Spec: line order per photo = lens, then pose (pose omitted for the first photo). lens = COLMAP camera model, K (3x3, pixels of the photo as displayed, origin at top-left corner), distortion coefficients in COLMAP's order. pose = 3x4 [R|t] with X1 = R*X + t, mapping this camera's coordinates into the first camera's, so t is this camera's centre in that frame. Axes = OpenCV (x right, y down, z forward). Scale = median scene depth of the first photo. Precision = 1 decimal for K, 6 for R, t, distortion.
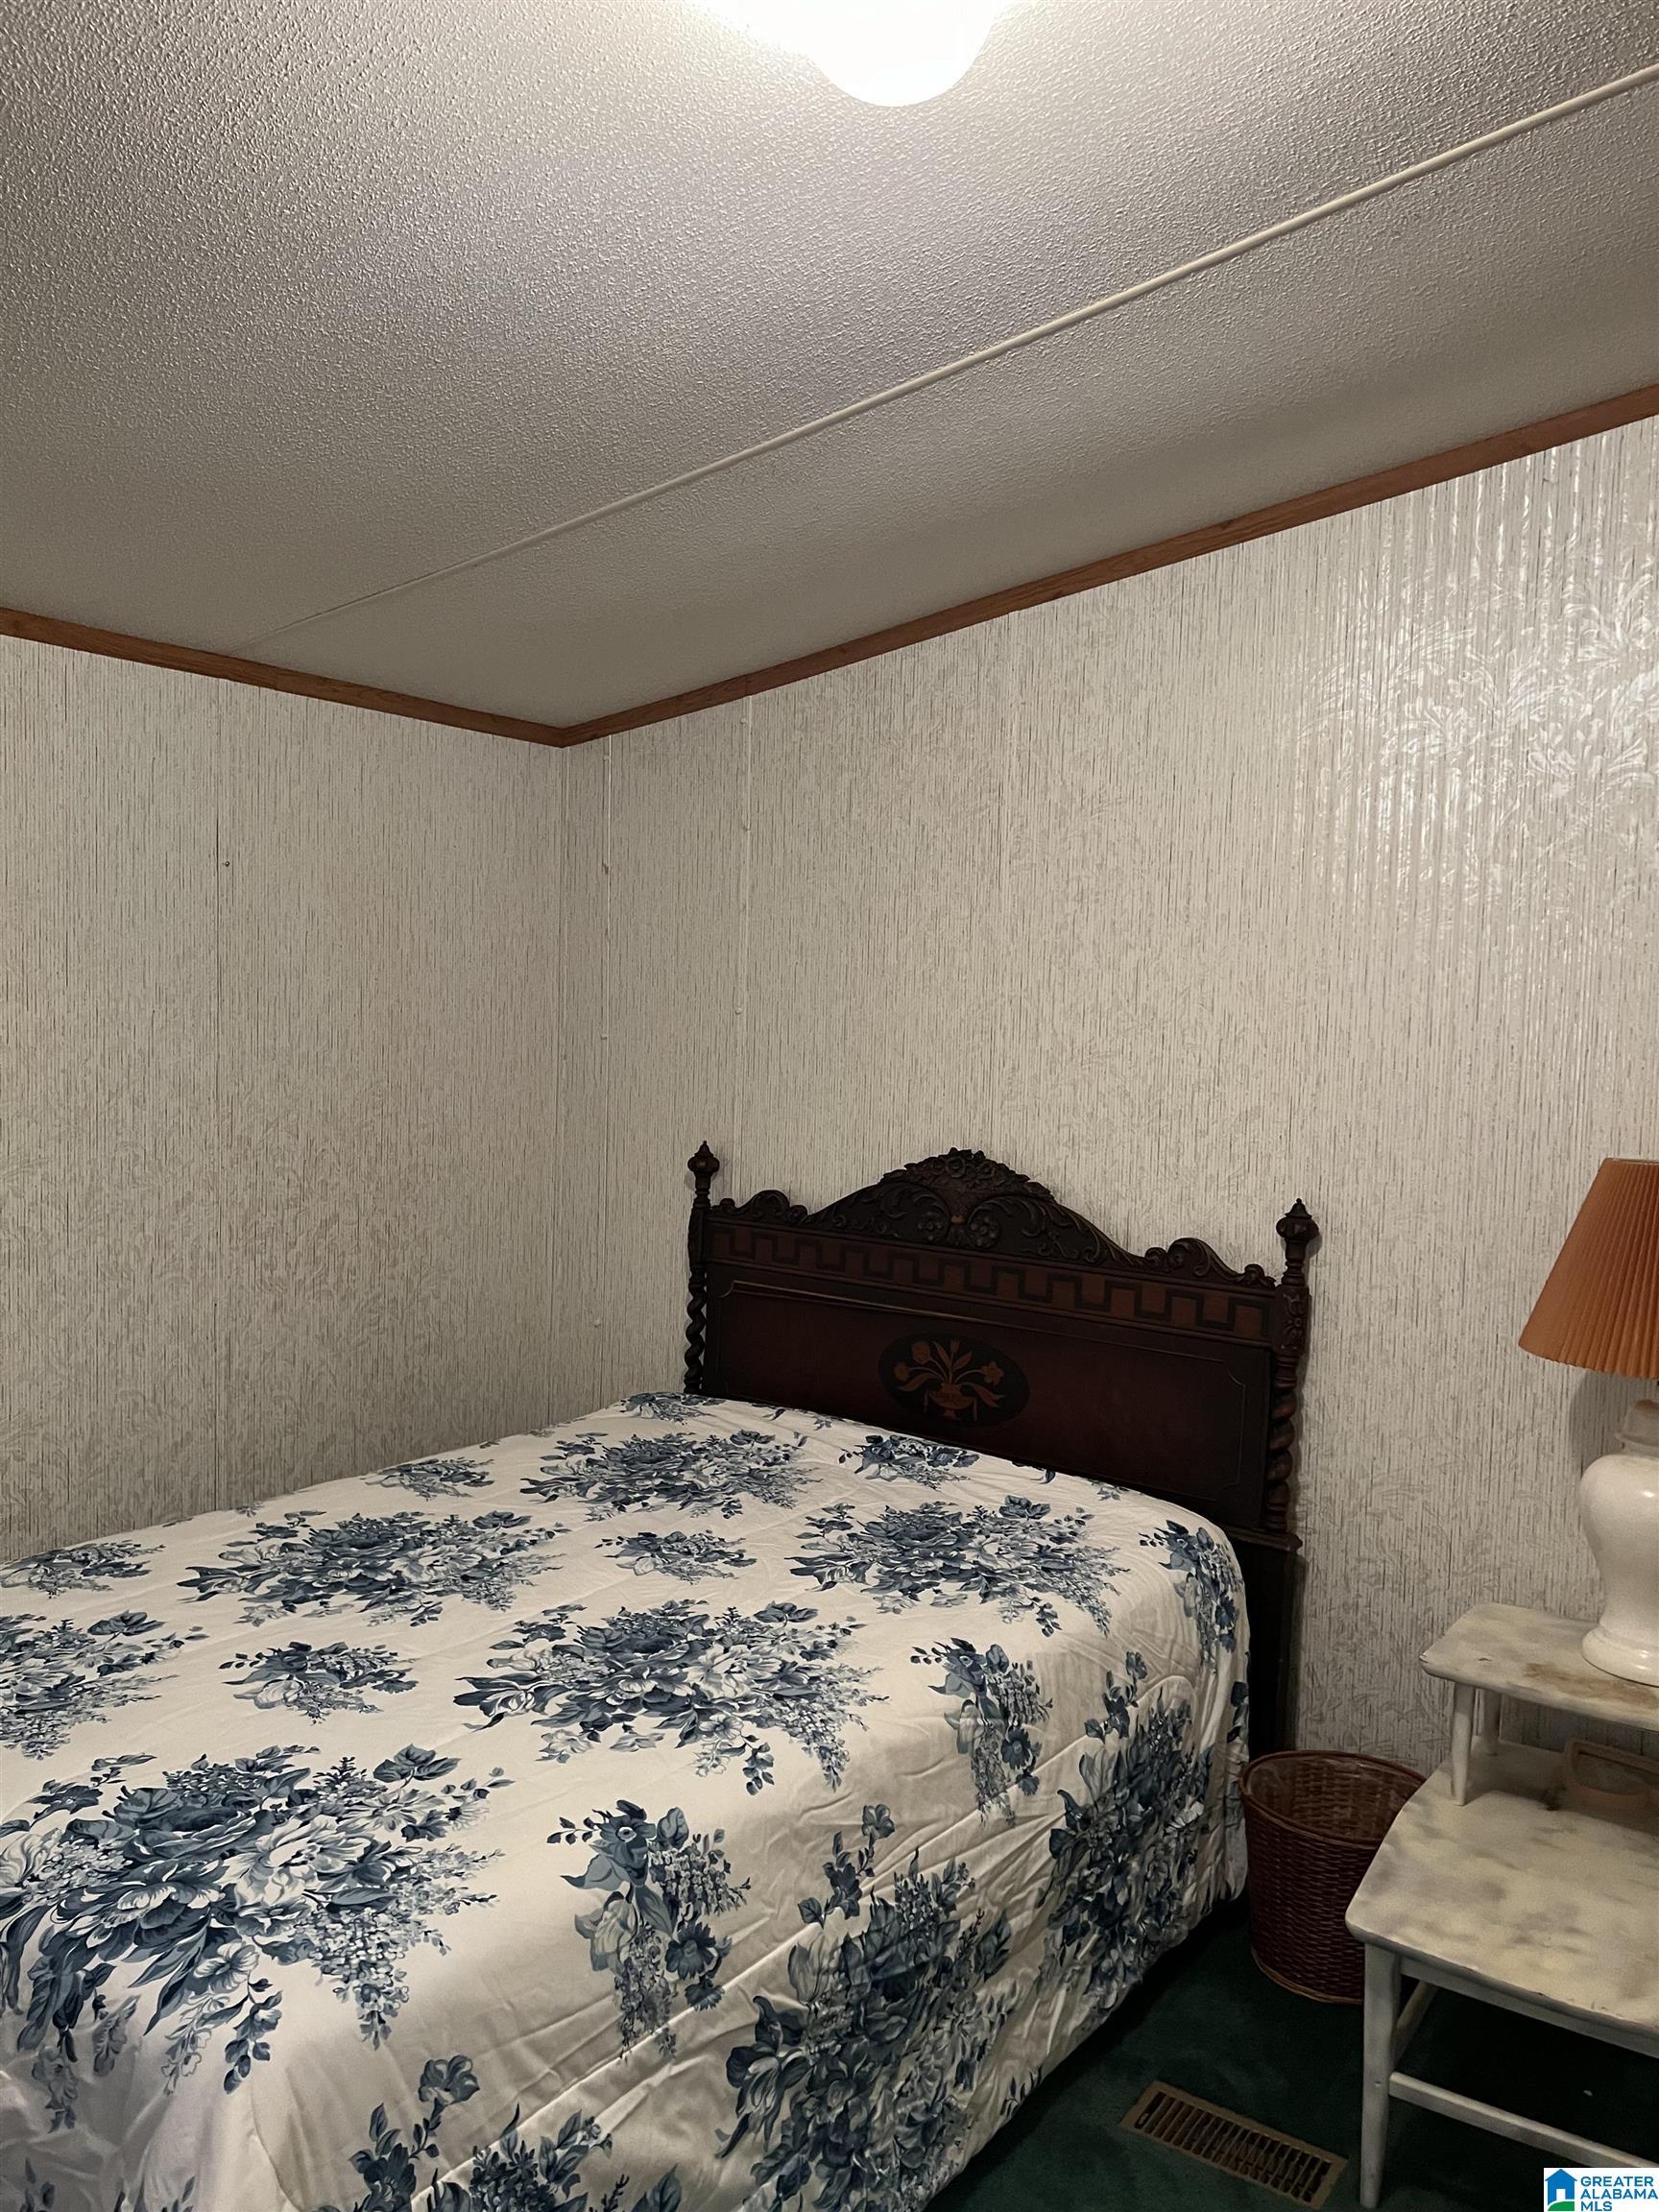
lens RADIAL K [[1656.7, 0, 829.5], [0, 1656.7, 1106.0], [0, 0, 1]] dist [0.064731, -0.059289]
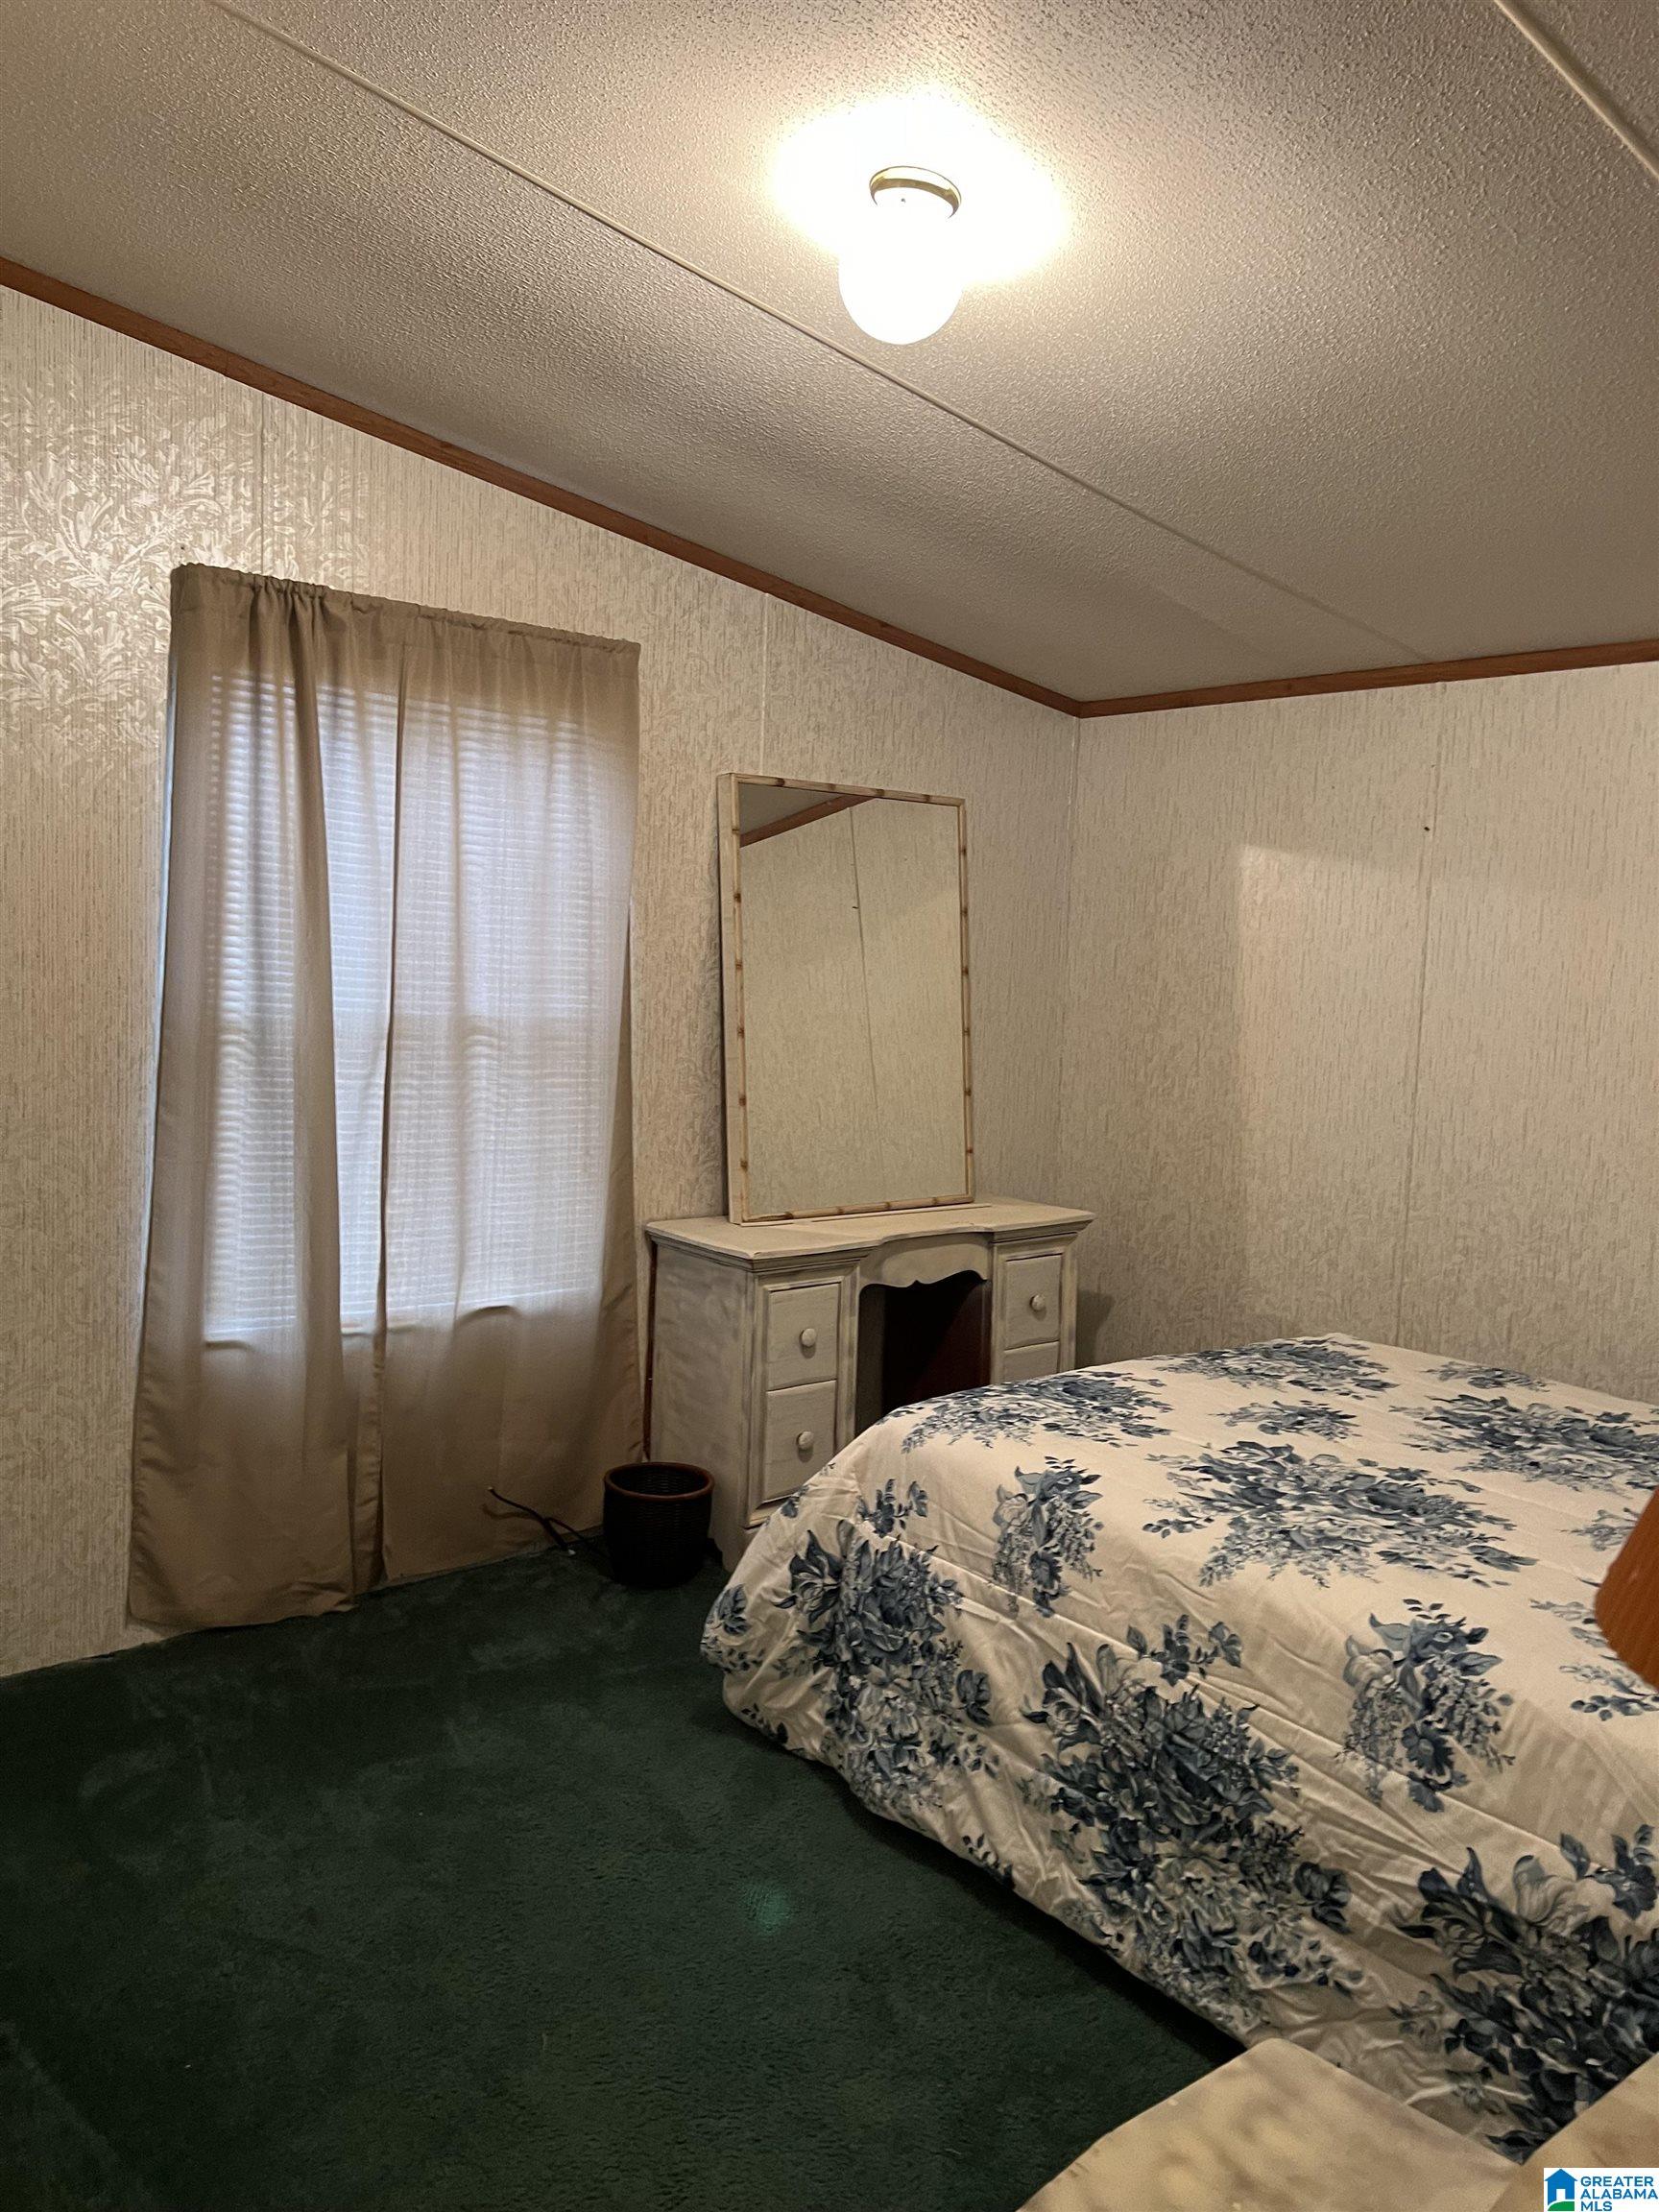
lens RADIAL K [[1684.0, 0, 843.3], [0, 1684.0, 1104.9], [0, 0, 1]] dist [0.041220, -0.042218]
pose [[-0.241574, 0.057672, -0.968667, 1.267551], [-0.111188, 0.990013, 0.086672, 0.010397], [0.963991, 0.128642, -0.232749, 1.075565]]
